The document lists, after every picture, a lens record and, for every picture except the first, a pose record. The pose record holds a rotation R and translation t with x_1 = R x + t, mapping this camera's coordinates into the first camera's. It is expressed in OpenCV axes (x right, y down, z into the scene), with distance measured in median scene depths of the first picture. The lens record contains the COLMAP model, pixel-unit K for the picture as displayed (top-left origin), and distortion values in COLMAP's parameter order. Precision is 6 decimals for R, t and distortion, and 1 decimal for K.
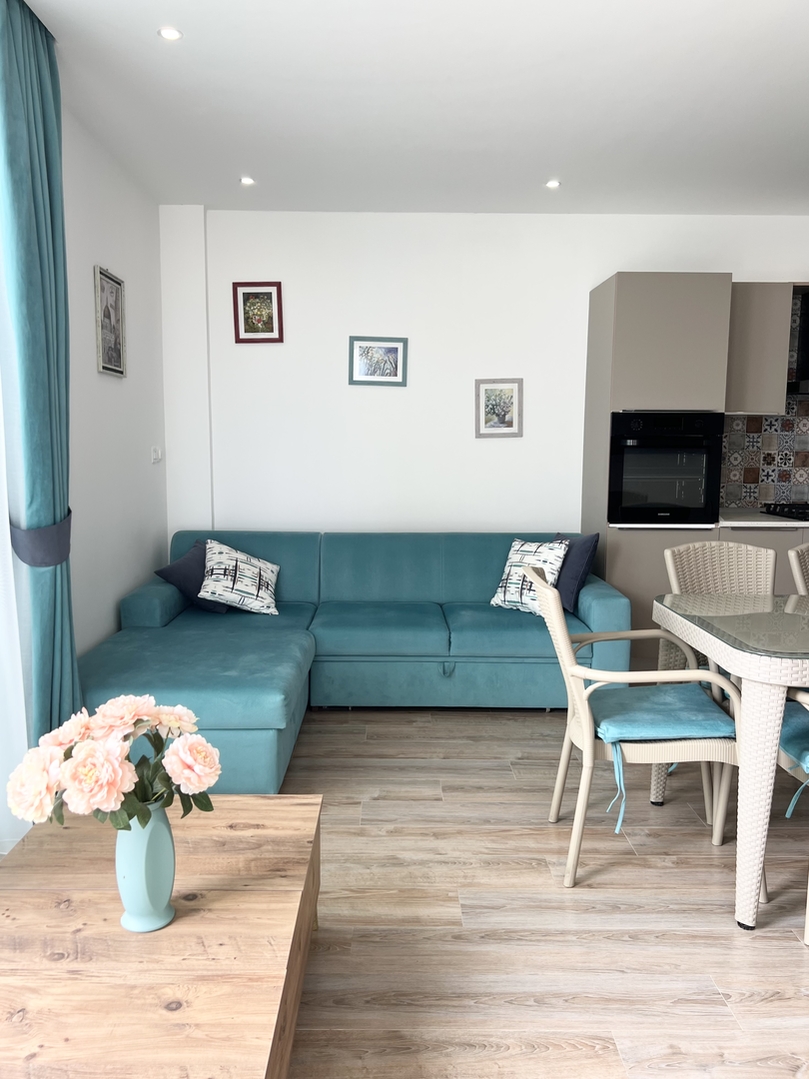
lens RADIAL K [[814.9, 0, 404.5], [0, 814.9, 539.5], [0, 0, 1]] dist [0.061889, -0.050938]
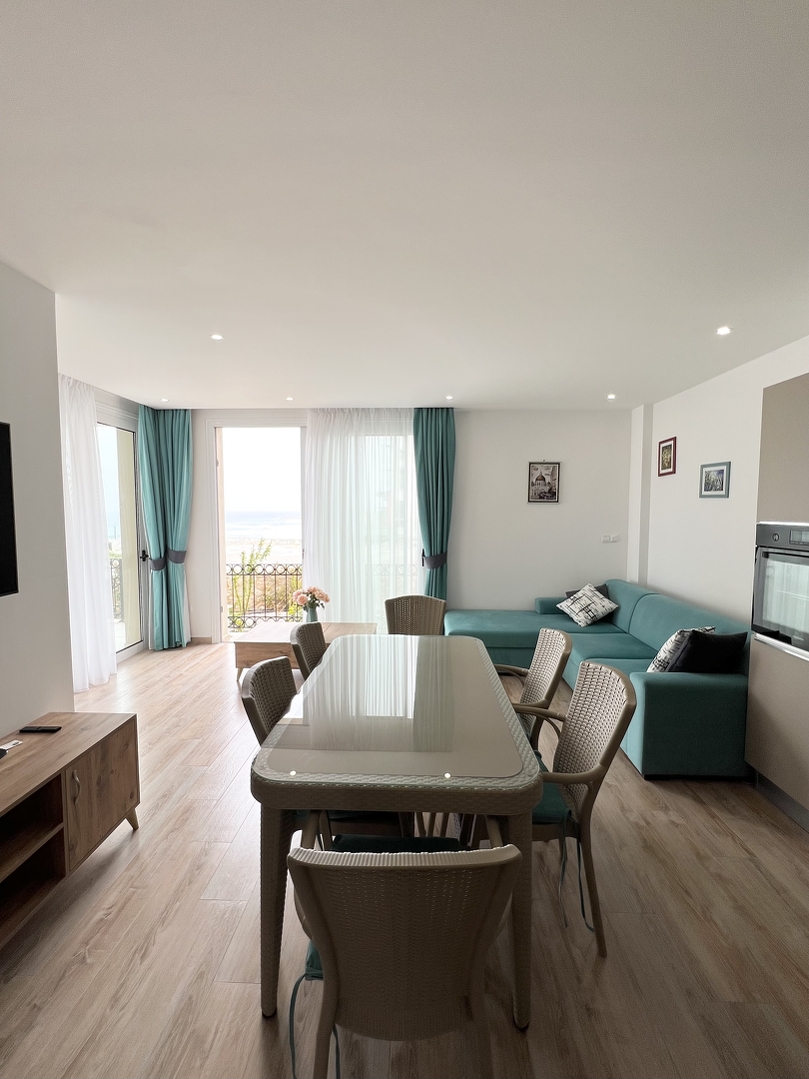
lens RADIAL K [[439.7, 0, 409.5], [0, 439.7, 541.0], [0, 0, 1]] dist [0.000156, -0.000025]
pose [[-0.051146, 0.065280, -0.996555, 0.852816], [-0.120114, 0.990216, 0.071030, -0.126123], [0.991442, 0.123334, -0.042805, 0.622845]]
